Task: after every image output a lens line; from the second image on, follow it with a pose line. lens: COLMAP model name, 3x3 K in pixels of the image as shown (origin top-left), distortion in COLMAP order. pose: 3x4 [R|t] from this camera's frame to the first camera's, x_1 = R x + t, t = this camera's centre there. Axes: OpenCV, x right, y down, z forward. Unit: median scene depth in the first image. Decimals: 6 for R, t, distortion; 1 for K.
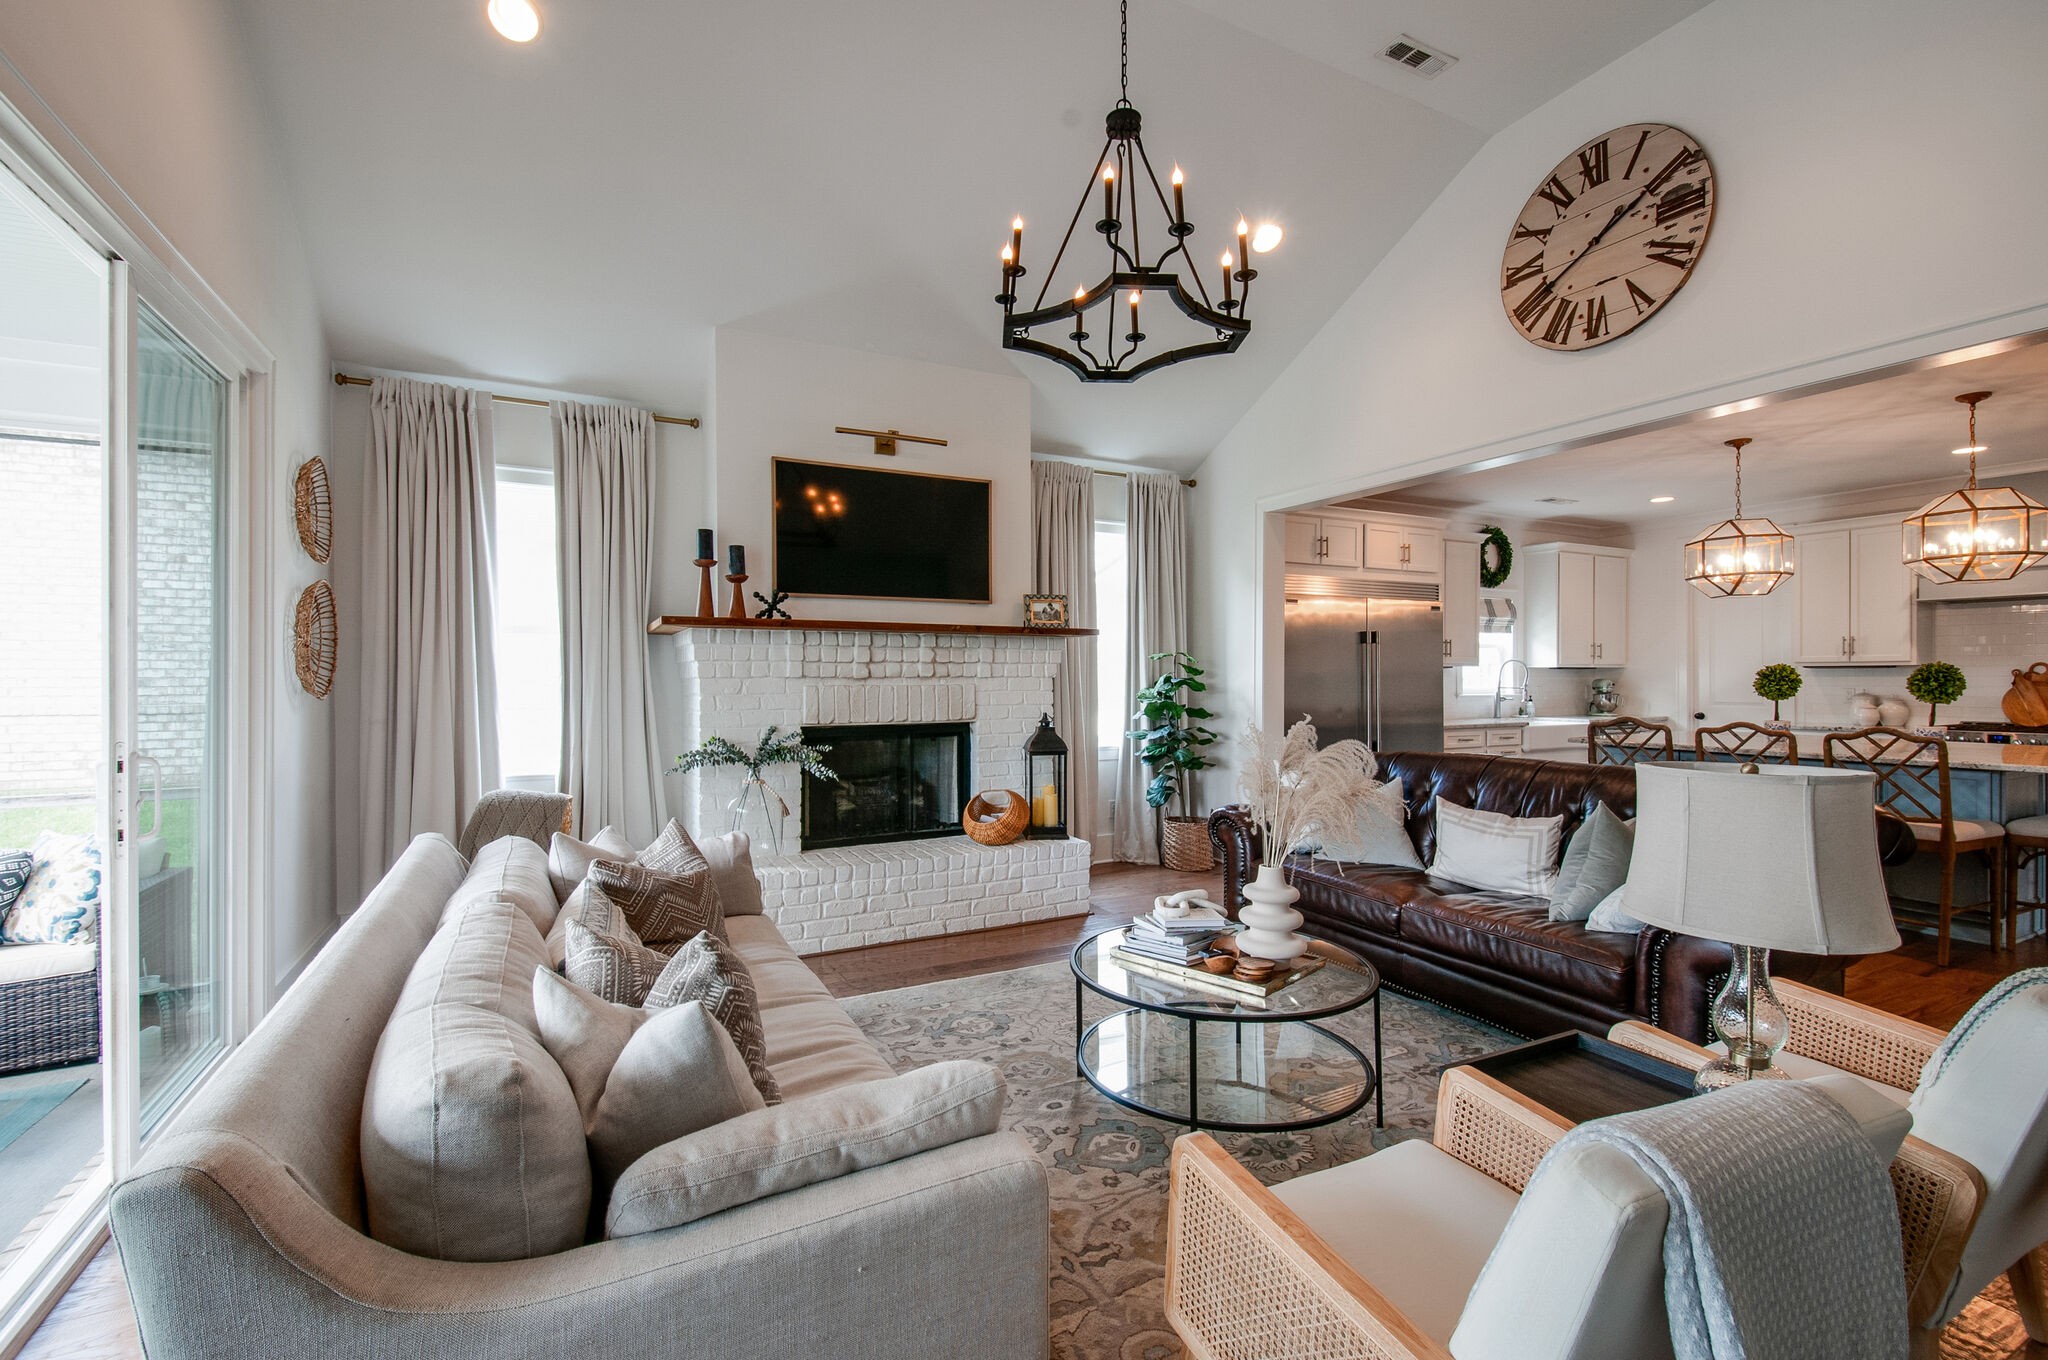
lens RADIAL K [[888.1, 0, 998.1], [0, 888.1, 686.1], [0, 0, 1]] dist [0.005912, -0.002038]
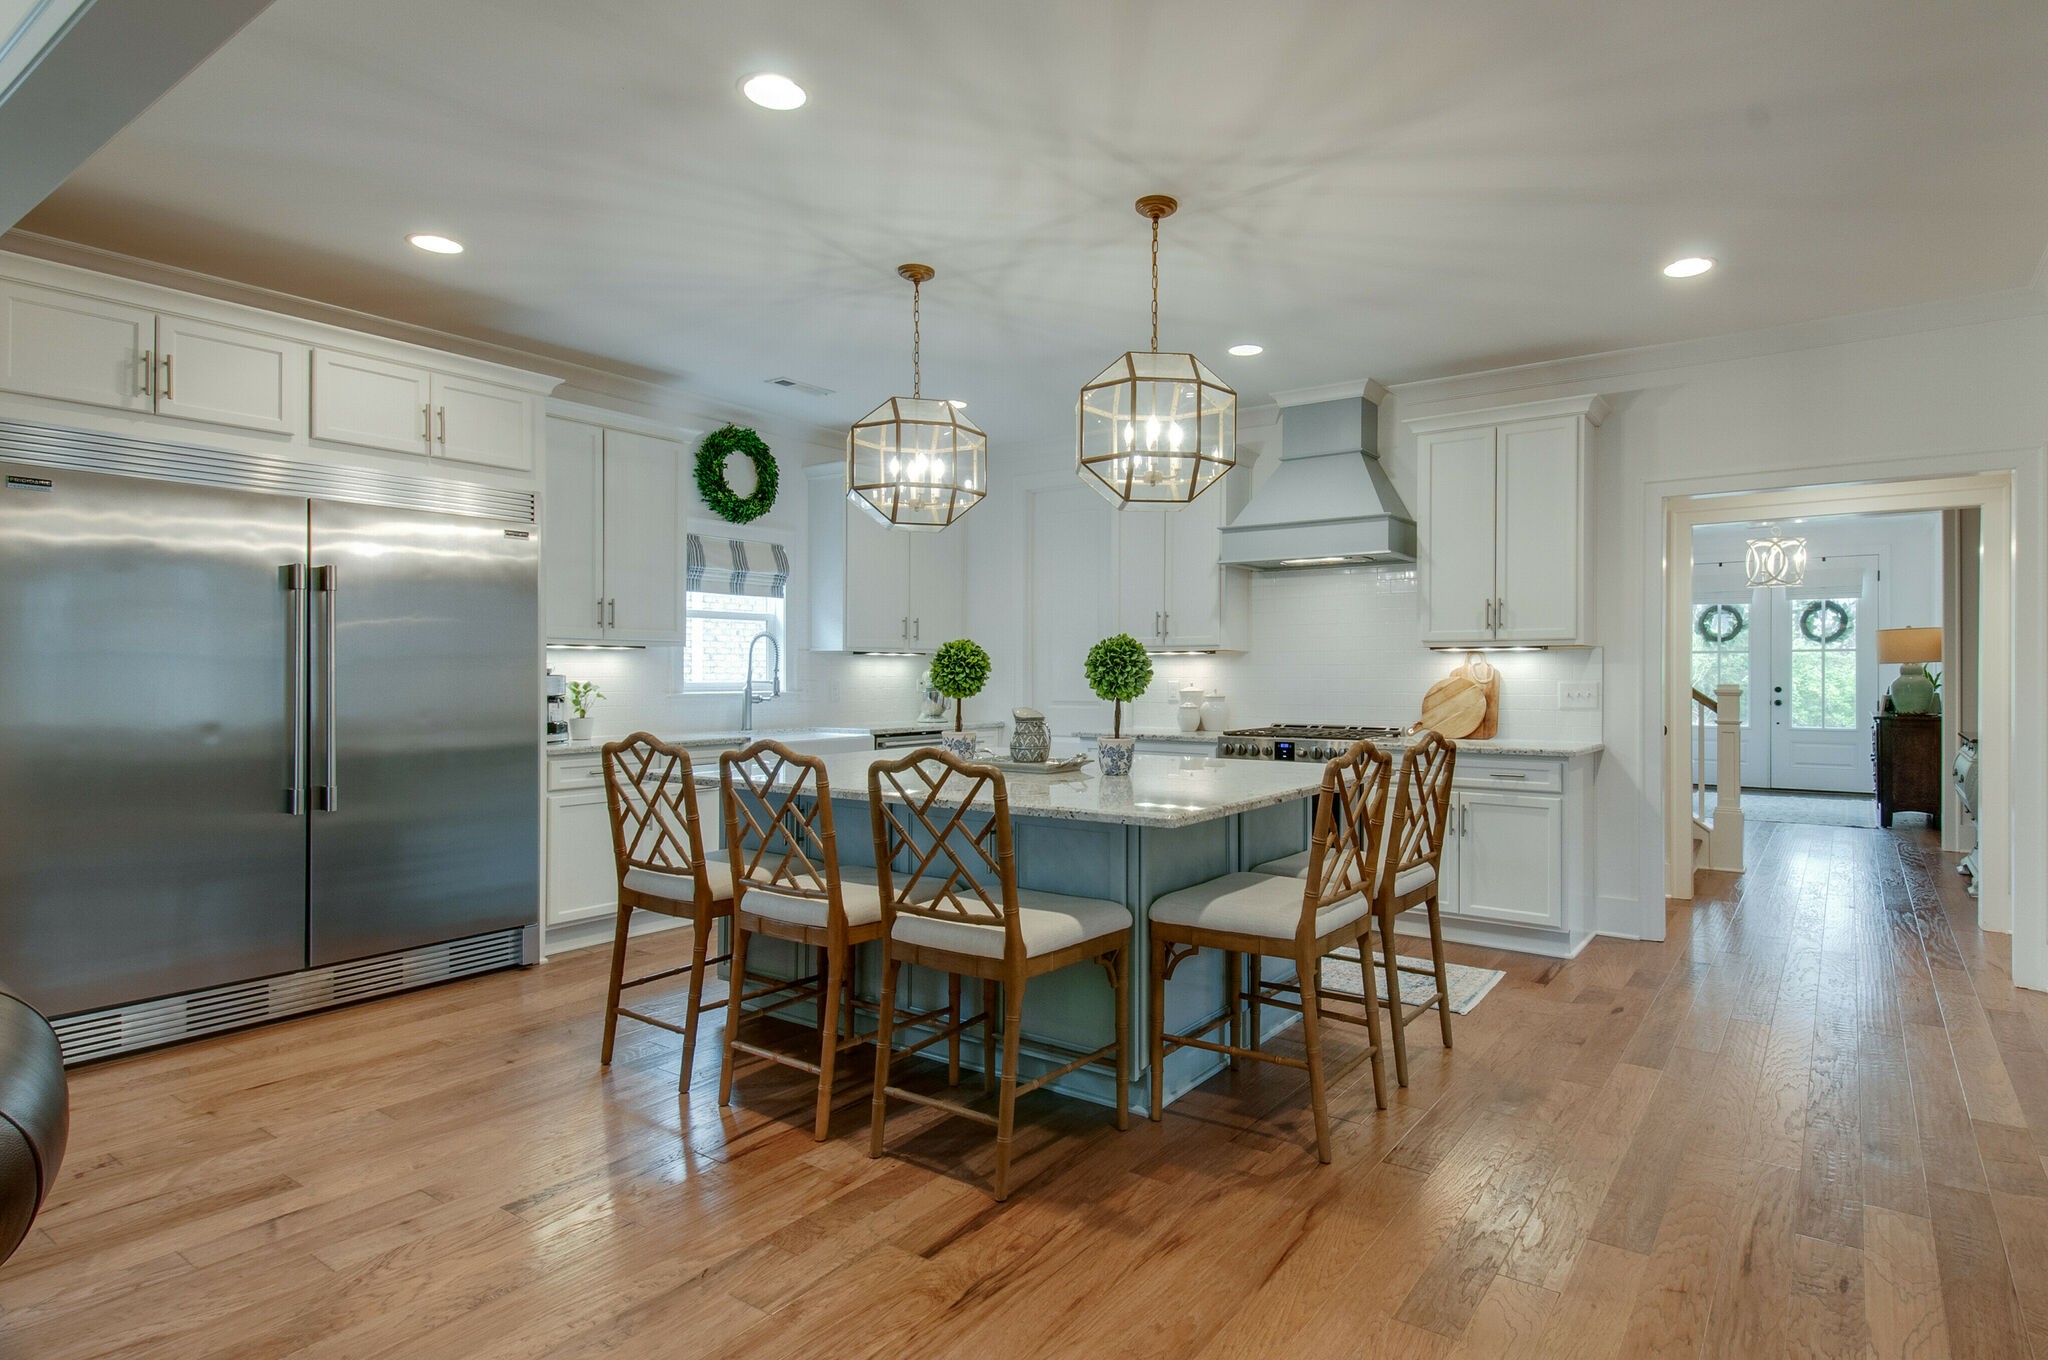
lens RADIAL K [[1131.1, 0, 1050.1], [0, 1131.1, 685.5], [0, 0, 1]] dist [0.032539, 0.002106]
pose [[0.876231, -0.003997, 0.481874, 0.748957], [0.004609, 0.999989, -0.000088, 0.011246], [-0.481868, 0.002298, 0.876241, 0.389159]]
